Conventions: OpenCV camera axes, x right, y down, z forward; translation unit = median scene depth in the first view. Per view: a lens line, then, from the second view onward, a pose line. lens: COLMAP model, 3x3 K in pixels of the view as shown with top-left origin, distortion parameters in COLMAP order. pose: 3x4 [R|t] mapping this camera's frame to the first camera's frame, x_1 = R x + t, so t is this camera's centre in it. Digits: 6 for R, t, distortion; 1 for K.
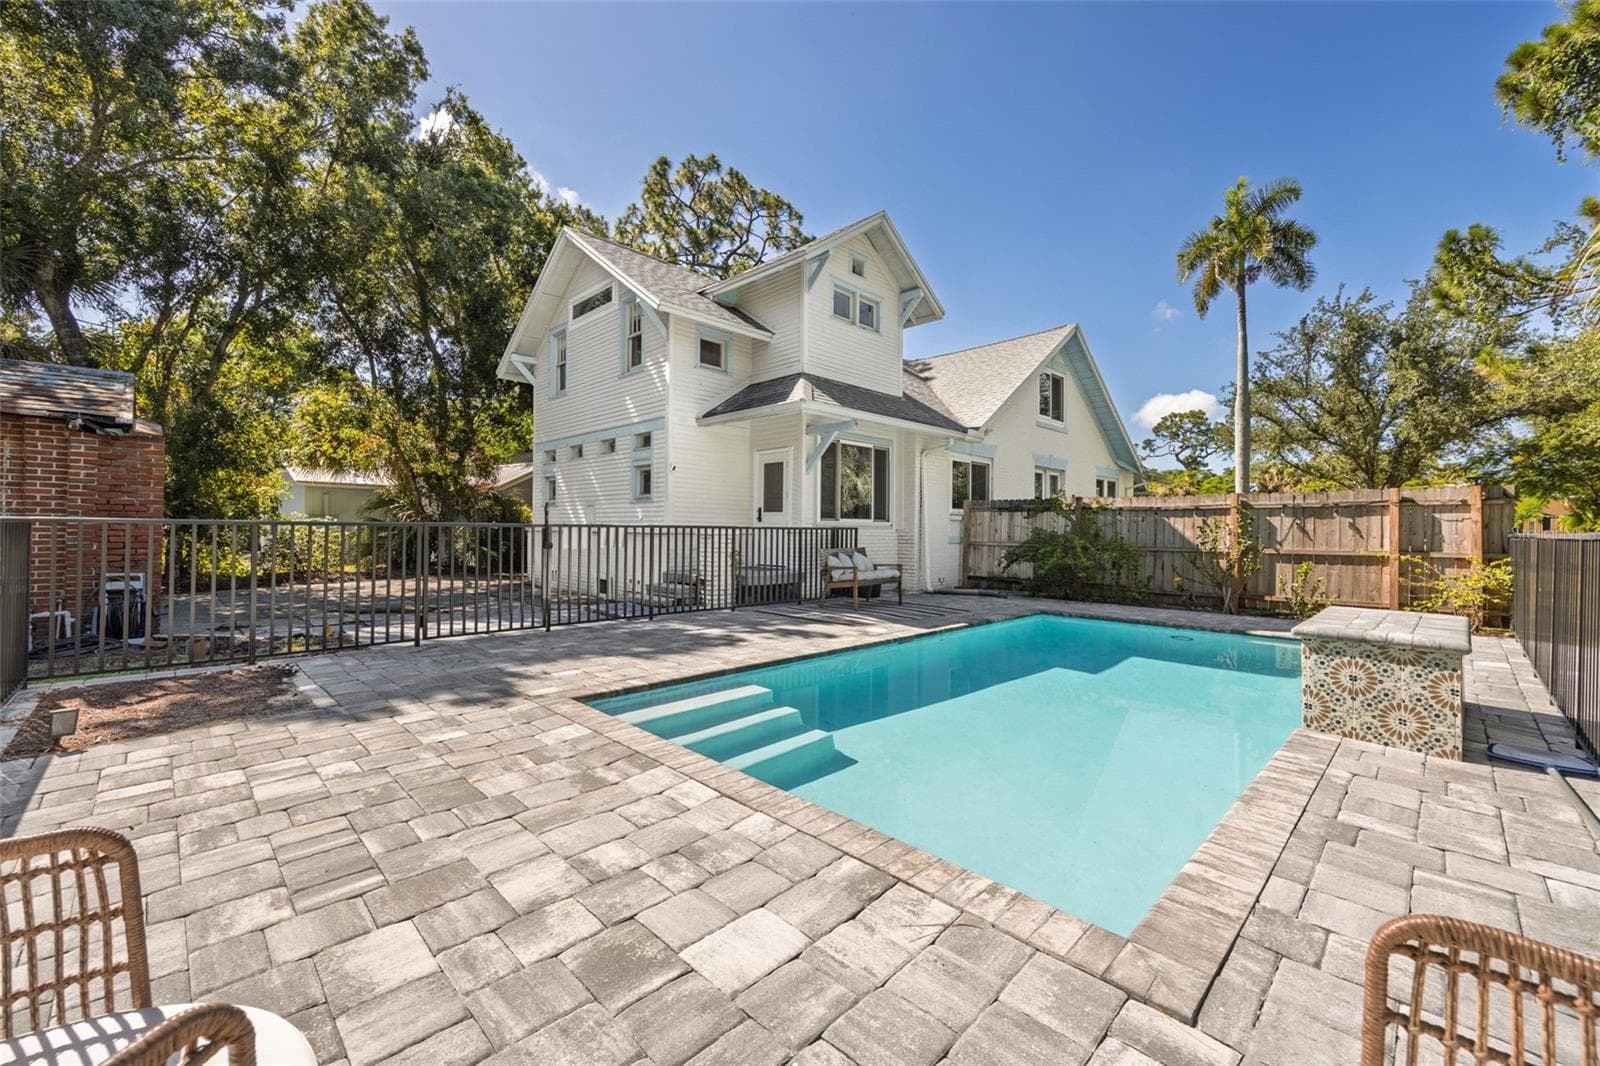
lens RADIAL K [[634.9, 0, 783.1], [0, 634.9, 524.4], [0, 0, 1]] dist [0.002735, -0.000220]
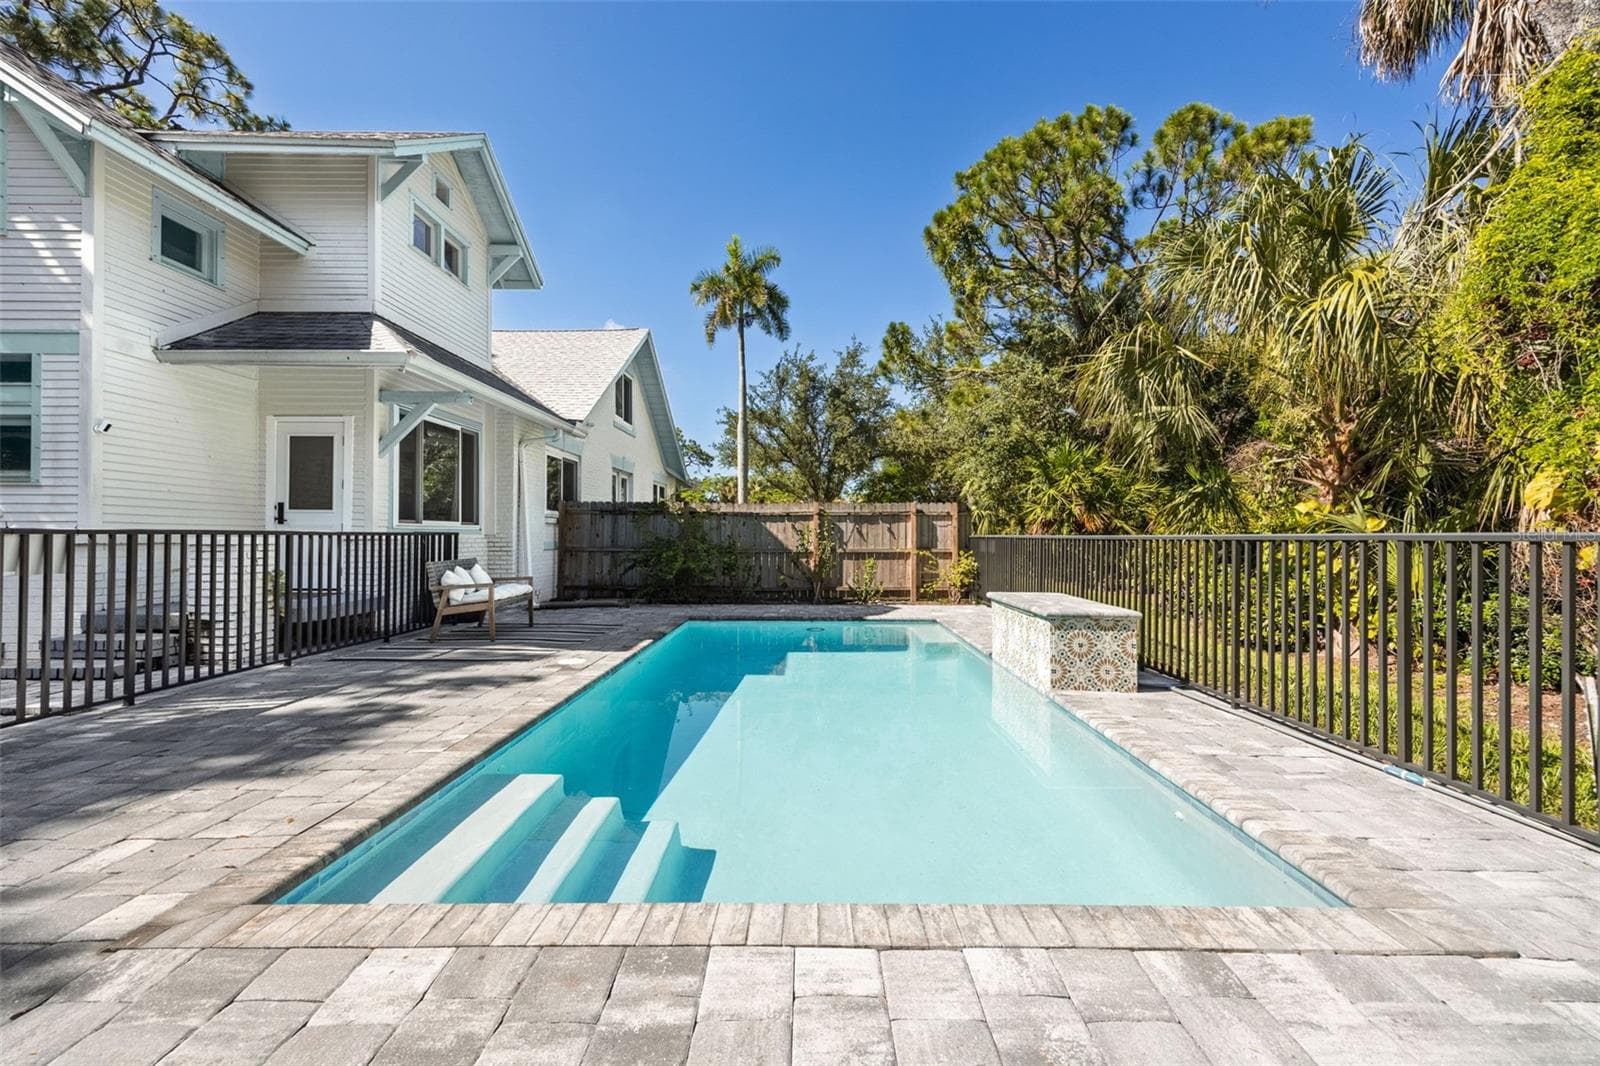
lens RADIAL K [[650.9, 0, 800.1], [0, 650.9, 529.4], [0, 0, 1]] dist [0.009509, -0.000349]
pose [[0.698307, -0.000213, 0.715798, -0.170814], [-0.001862, 0.999996, 0.002115, -0.000969], [-0.715796, -0.002809, 0.698304, 0.161622]]
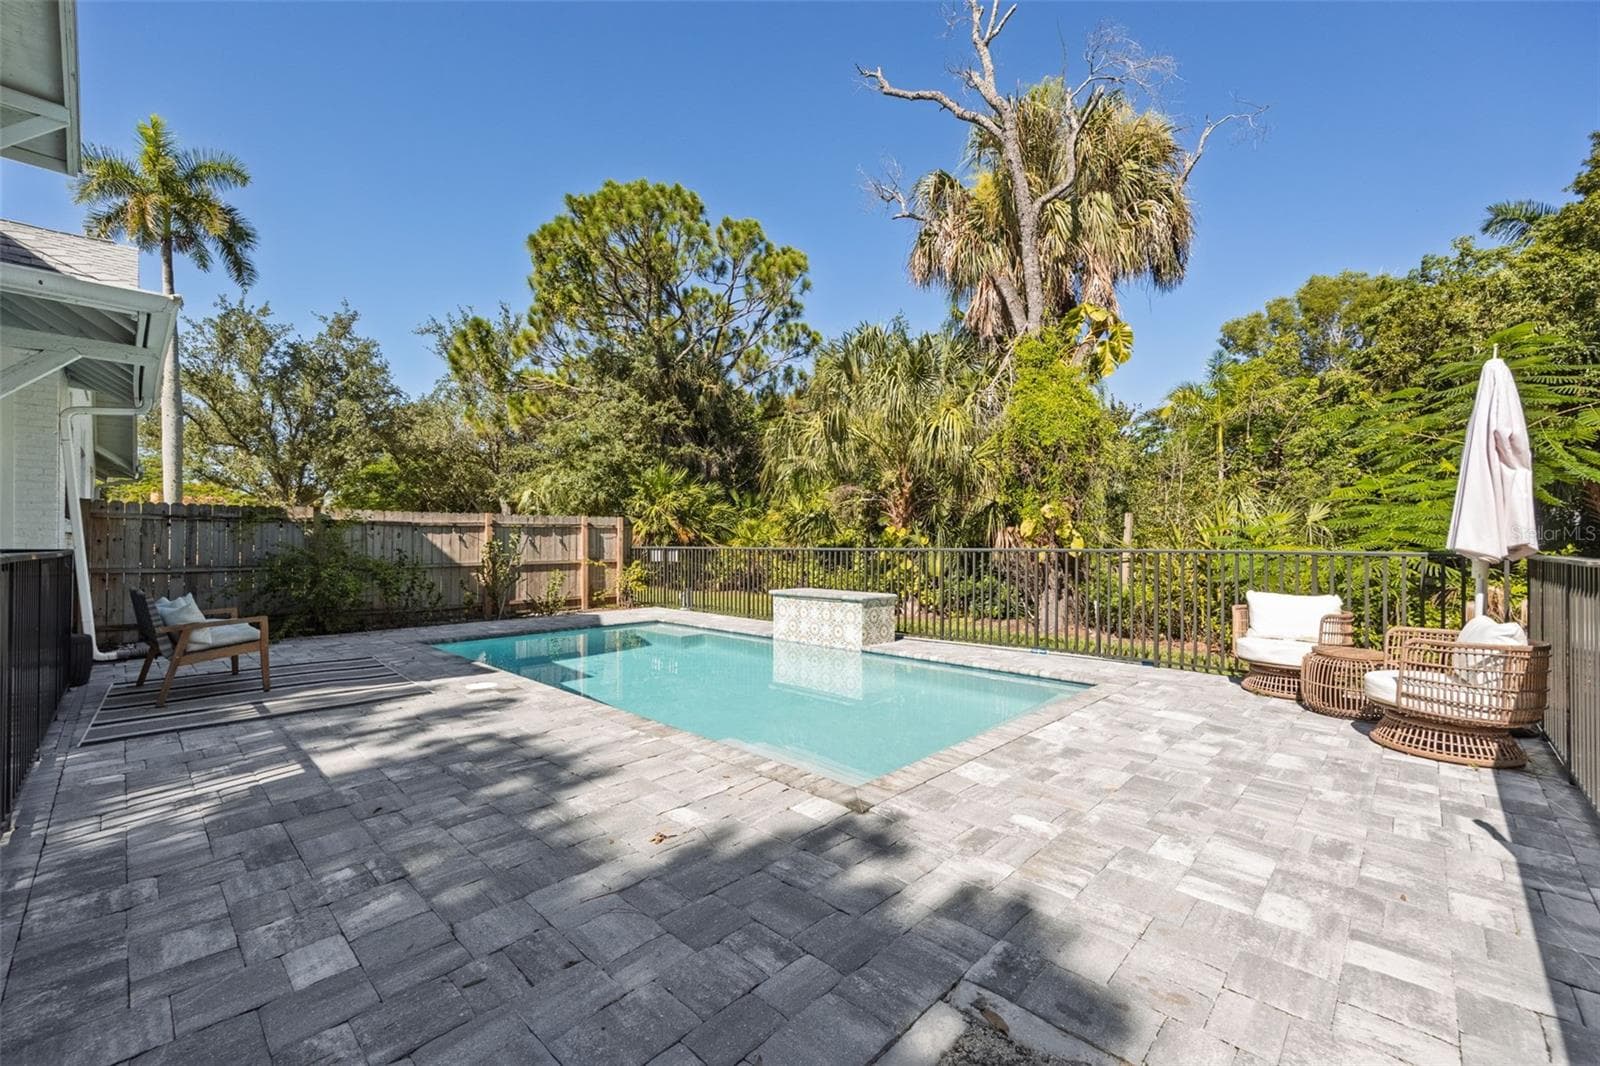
lens RADIAL K [[676.9, 0, 800.0], [0, 676.9, 533.0], [0, 0, 1]] dist [0.007055, 0.000388]
pose [[-0.045973, 0.006200, 0.998923, -0.487119], [-0.007810, 0.999948, -0.006566, -0.008993], [-0.998912, -0.008104, -0.045922, 0.474179]]
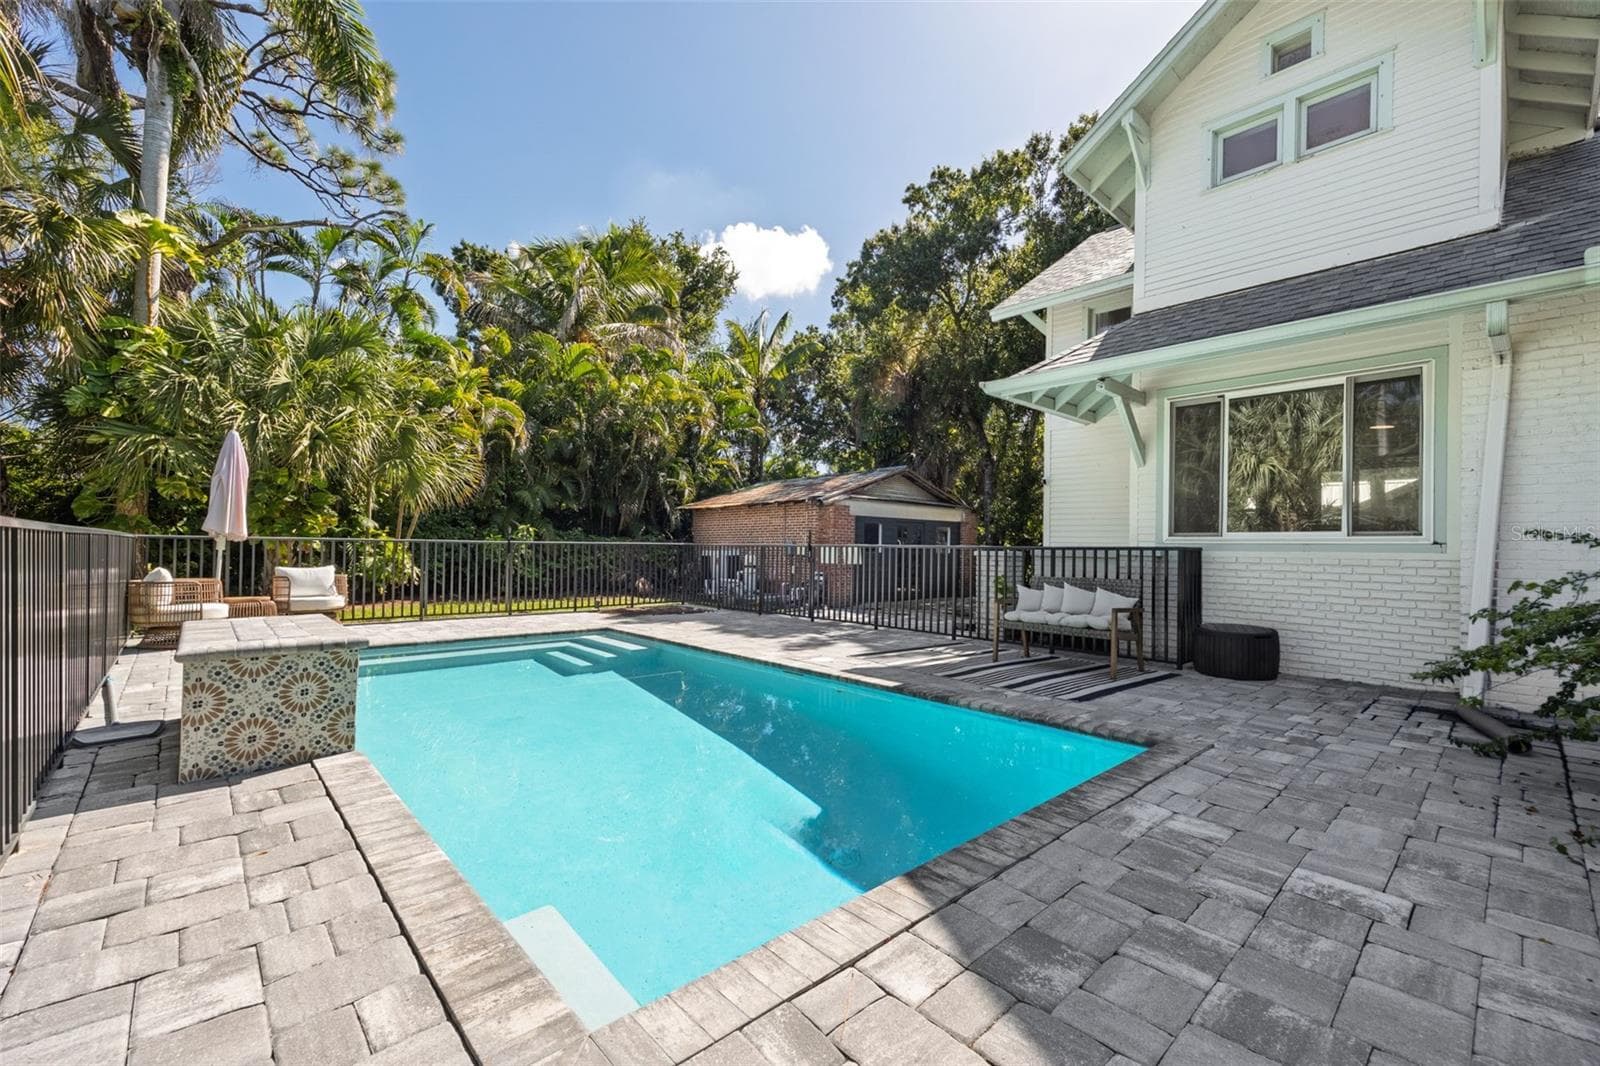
lens RADIAL K [[650.9, 0, 800.1], [0, 650.9, 529.4], [0, 0, 1]] dist [0.009509, -0.000349]
pose [[-0.018640, -0.033636, -0.999260, 0.762000], [-0.003024, 0.999431, -0.033585, 0.009911], [0.999822, 0.002395, -0.018731, 0.706343]]
